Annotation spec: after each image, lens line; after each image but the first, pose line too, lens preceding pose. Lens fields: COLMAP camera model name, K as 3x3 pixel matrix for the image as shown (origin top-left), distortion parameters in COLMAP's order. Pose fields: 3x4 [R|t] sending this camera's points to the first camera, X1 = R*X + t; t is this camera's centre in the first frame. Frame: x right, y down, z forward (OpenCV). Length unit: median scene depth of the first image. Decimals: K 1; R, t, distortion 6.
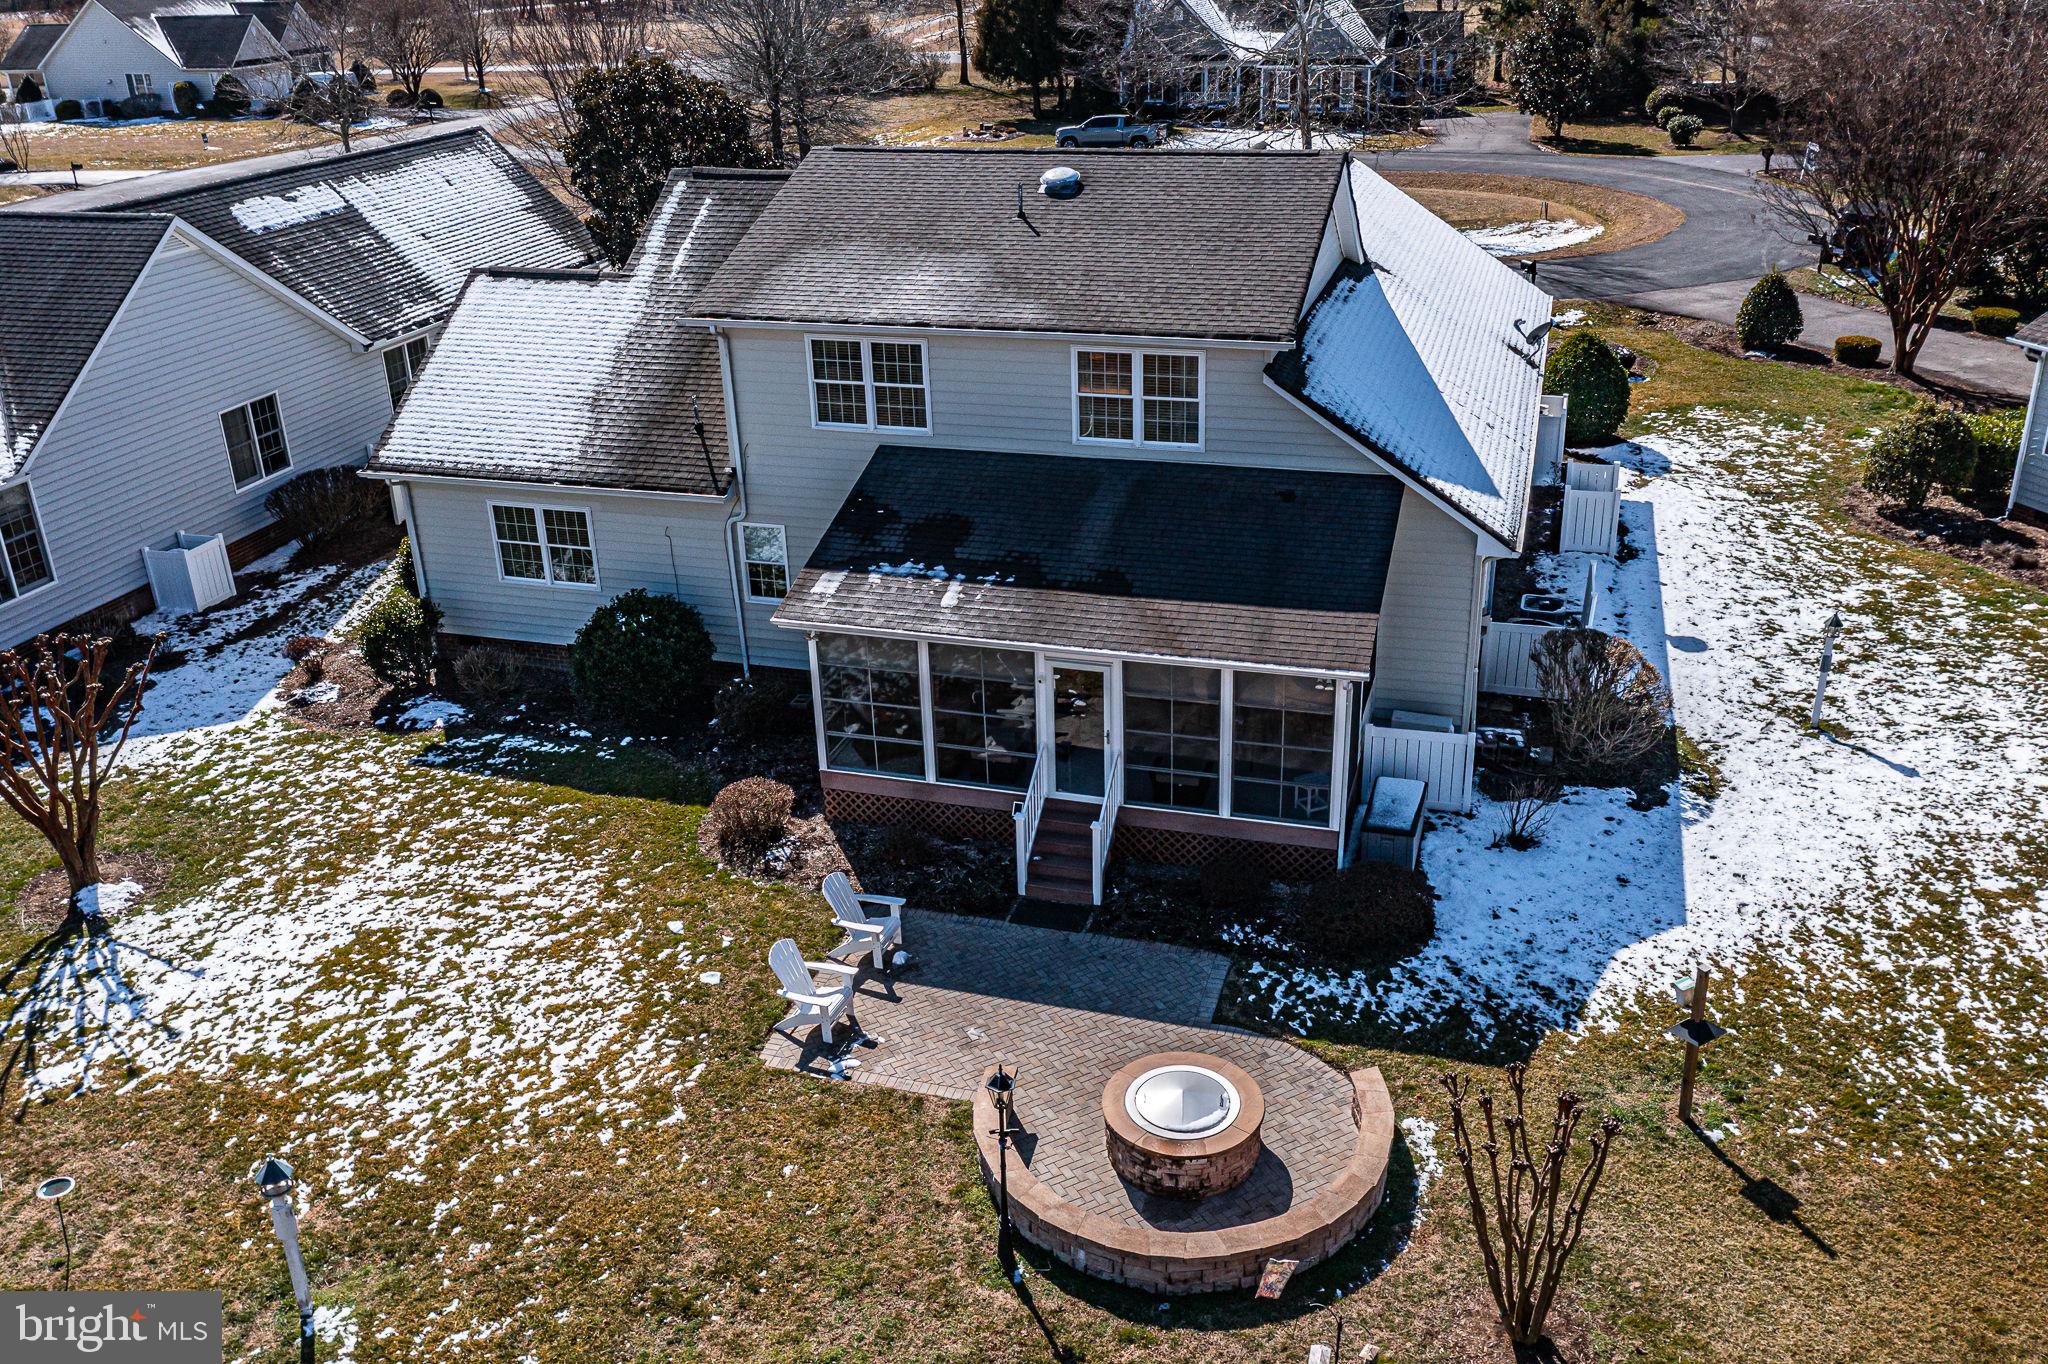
lens RADIAL K [[1721.8, 0, 1024.0], [0, 1721.8, 682.0], [0, 0, 1]] dist [-0.009580, -0.002168]
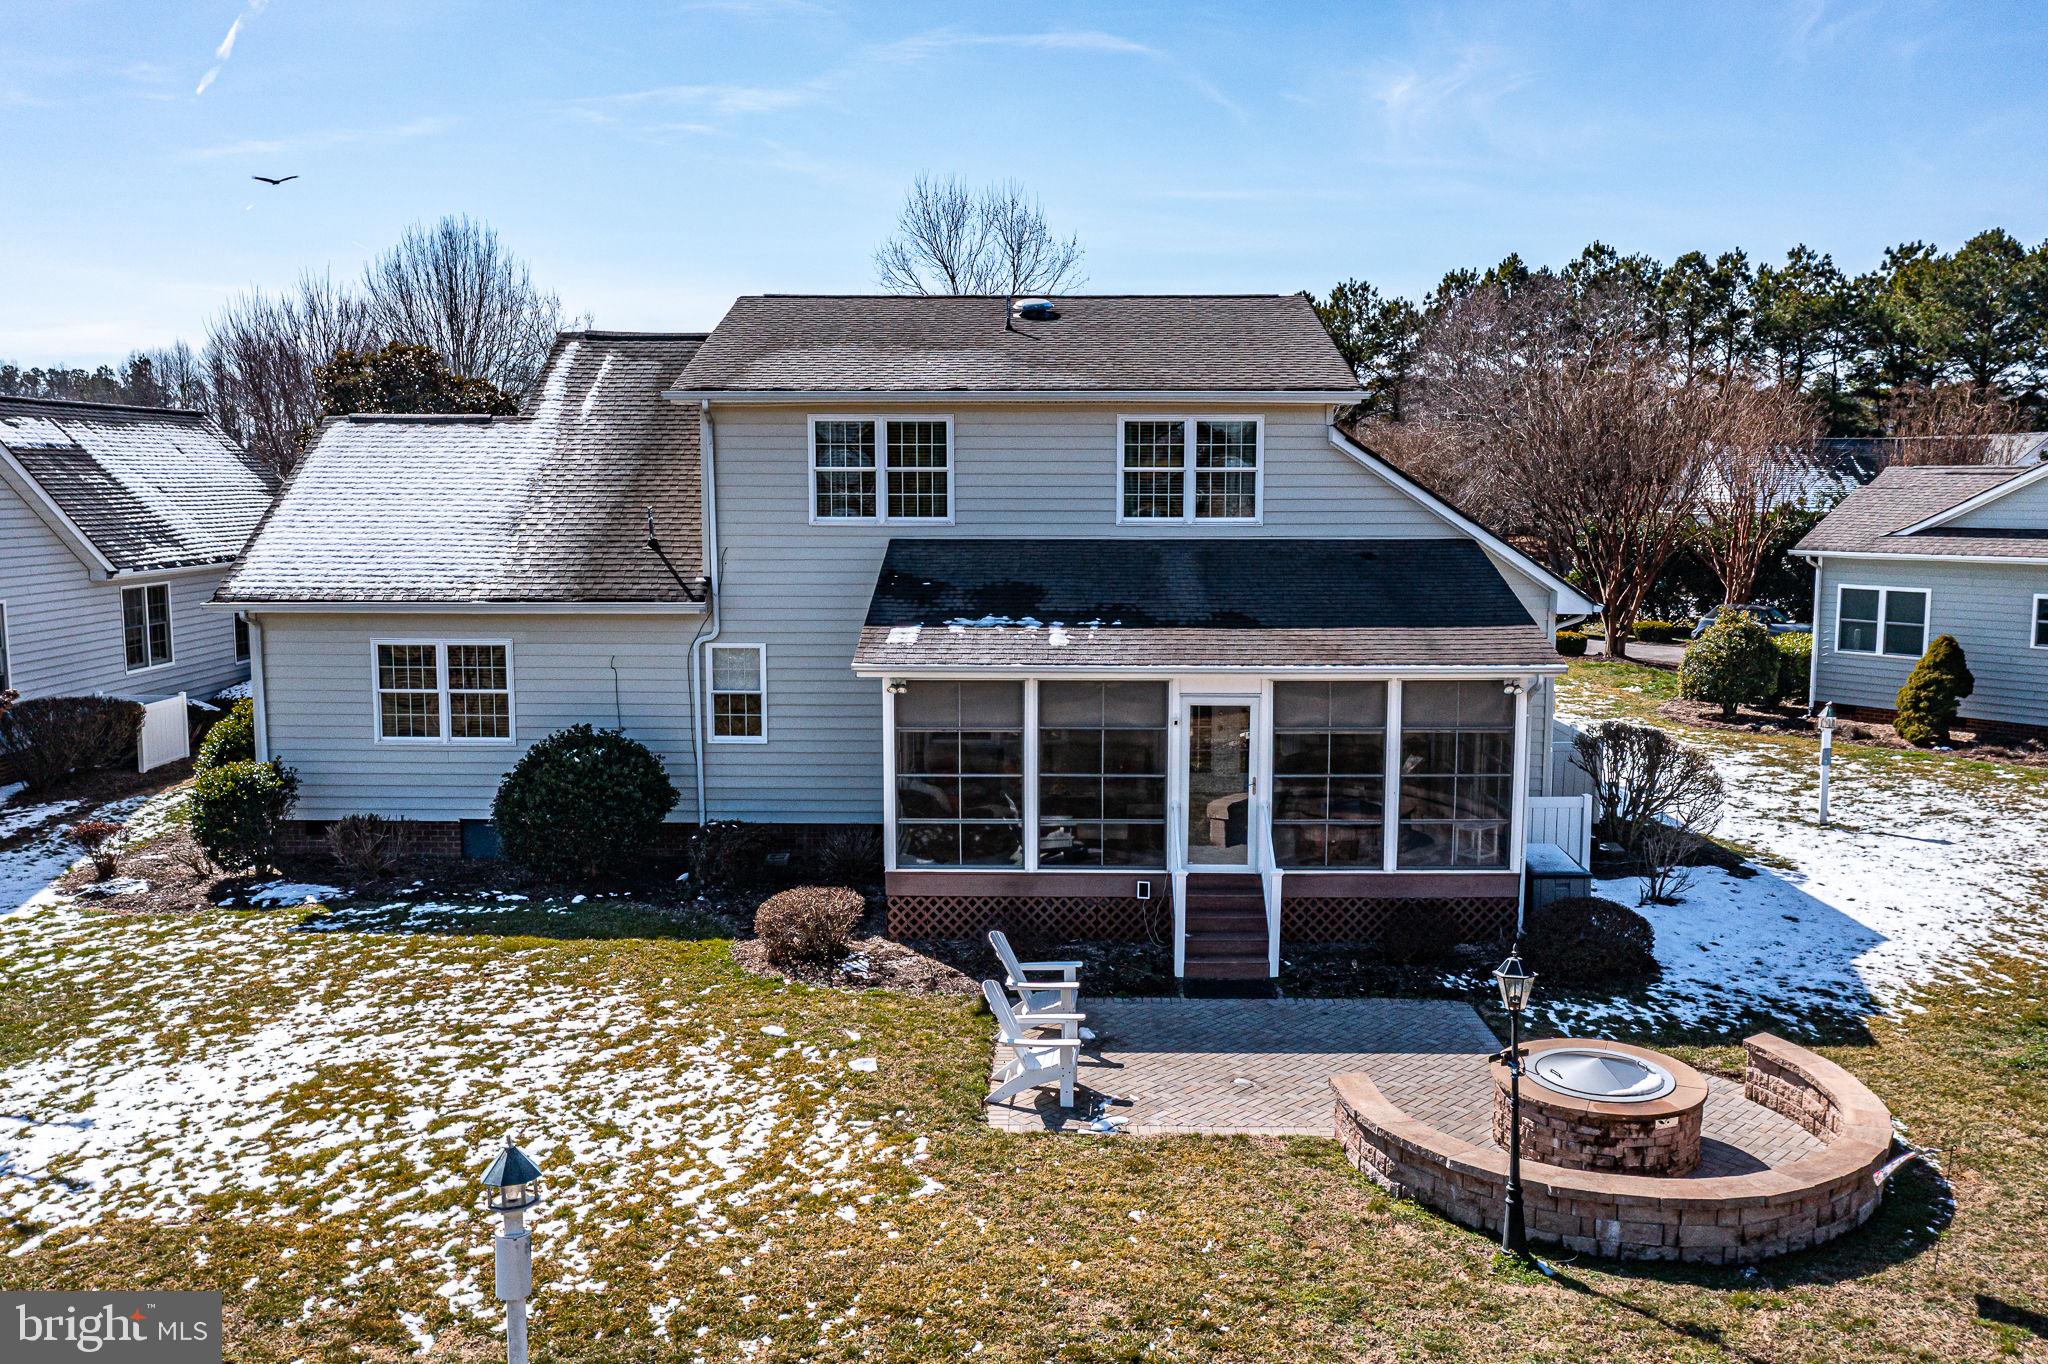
lens RADIAL K [[1649.5, 0, 1024.0], [0, 1649.5, 682.0], [0, 0, 1]] dist [-0.011060, -0.001537]
pose [[0.958910, -0.003360, 0.283690, -0.295732], [0.089083, 0.952923, -0.289830, 0.211212], [-0.269361, 0.303193, 0.914067, 0.256695]]
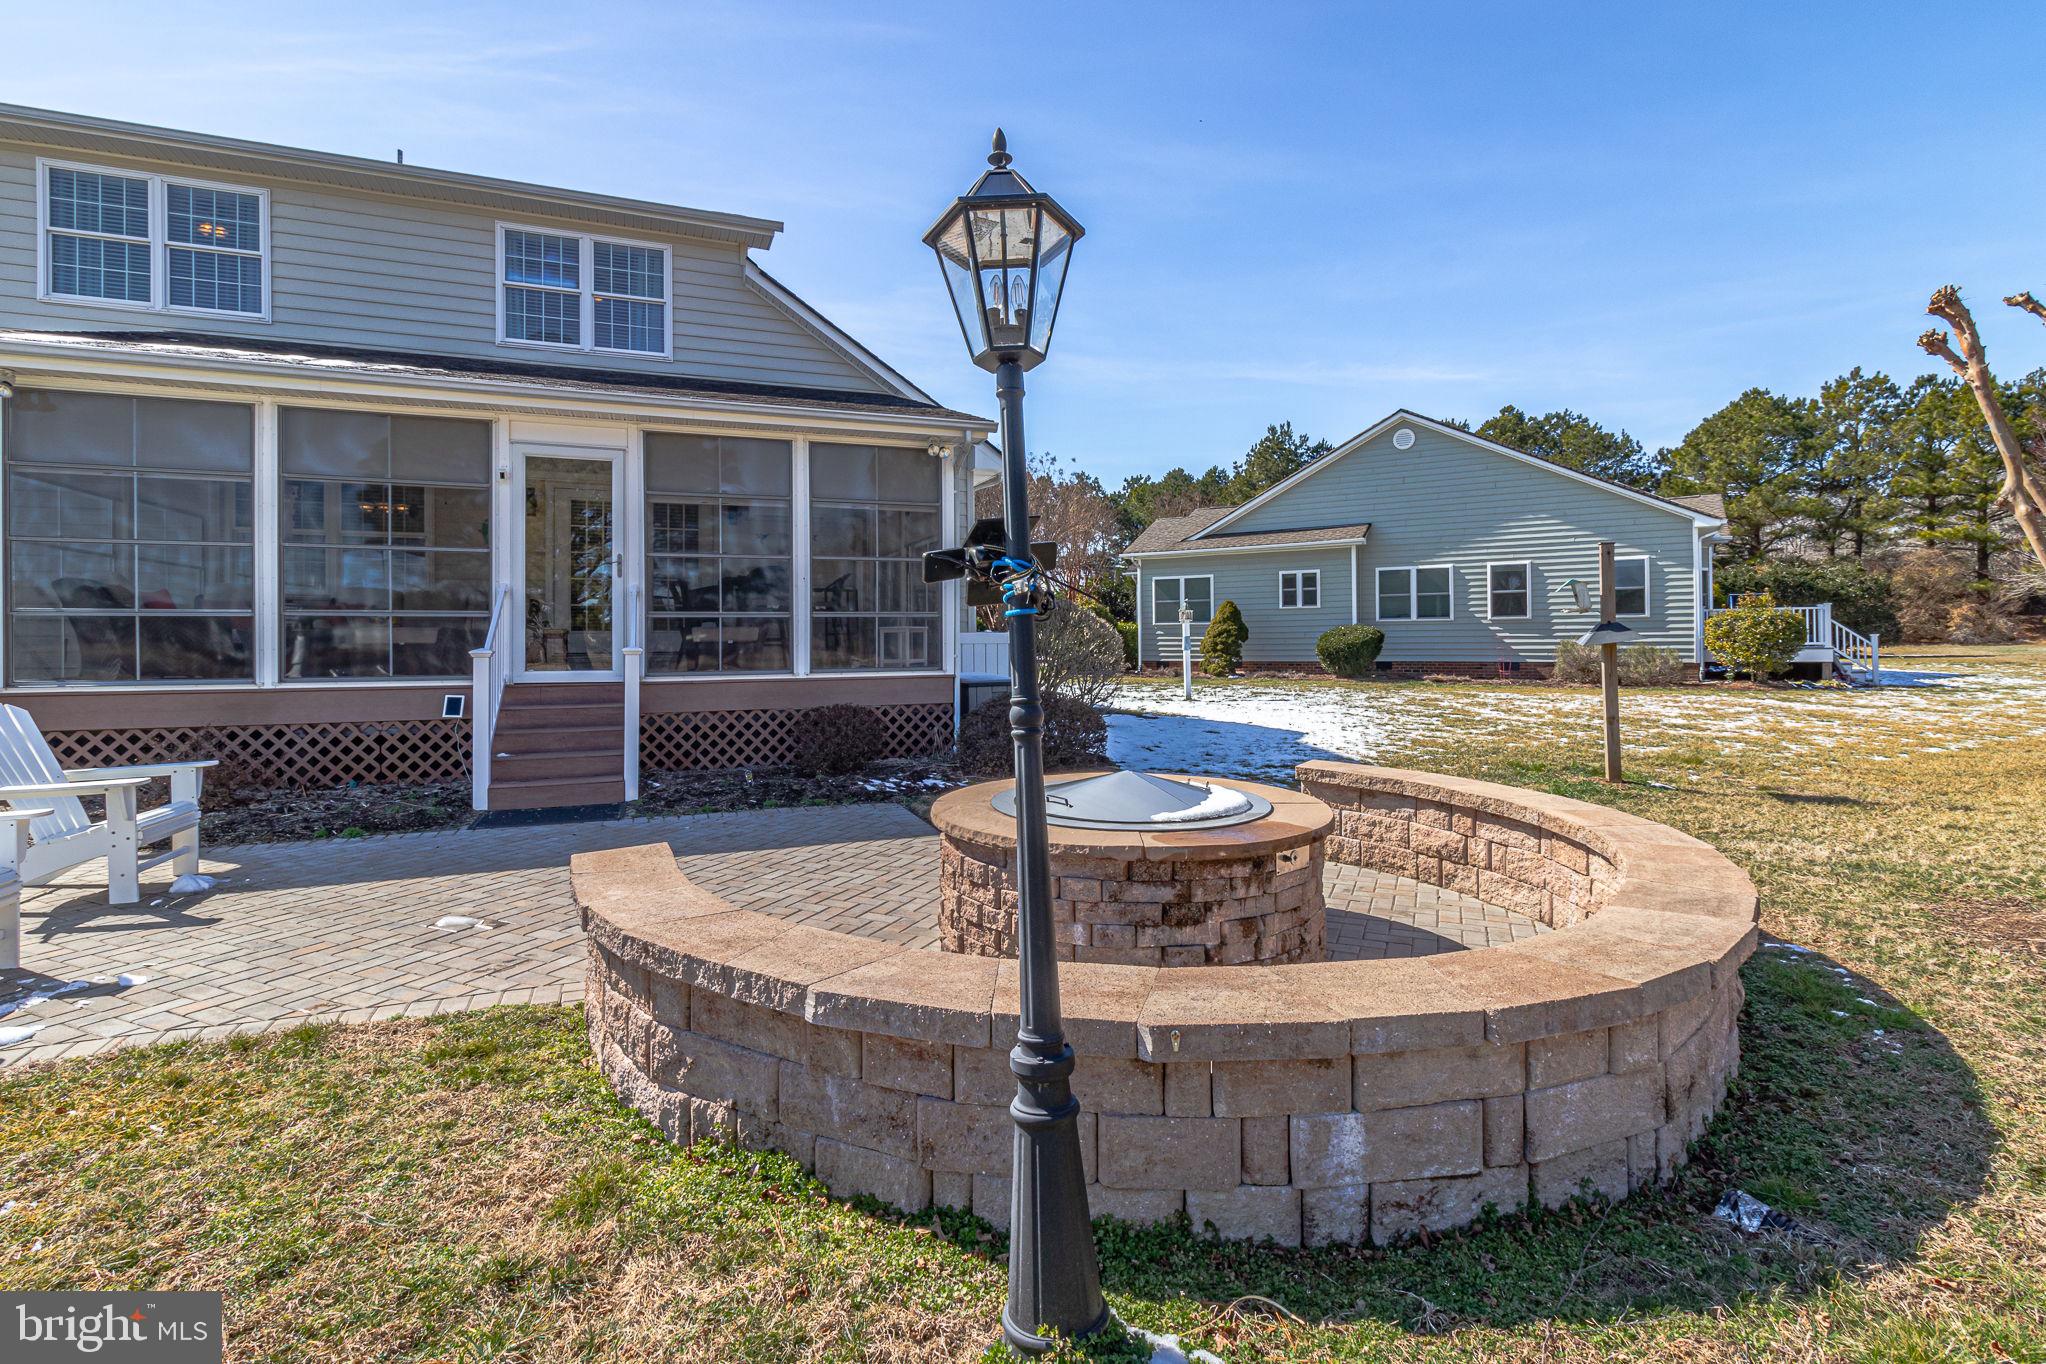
lens RADIAL K [[949.9, 0, 1024.9], [0, 949.9, 649.1], [0, 0, 1]] dist [0.000352, 0.000320]
pose [[0.782055, 0.027191, 0.622615, -0.056411], [0.238284, 0.910092, -0.339049, 0.222267], [-0.575856, 0.413514, 0.705263, 0.660720]]
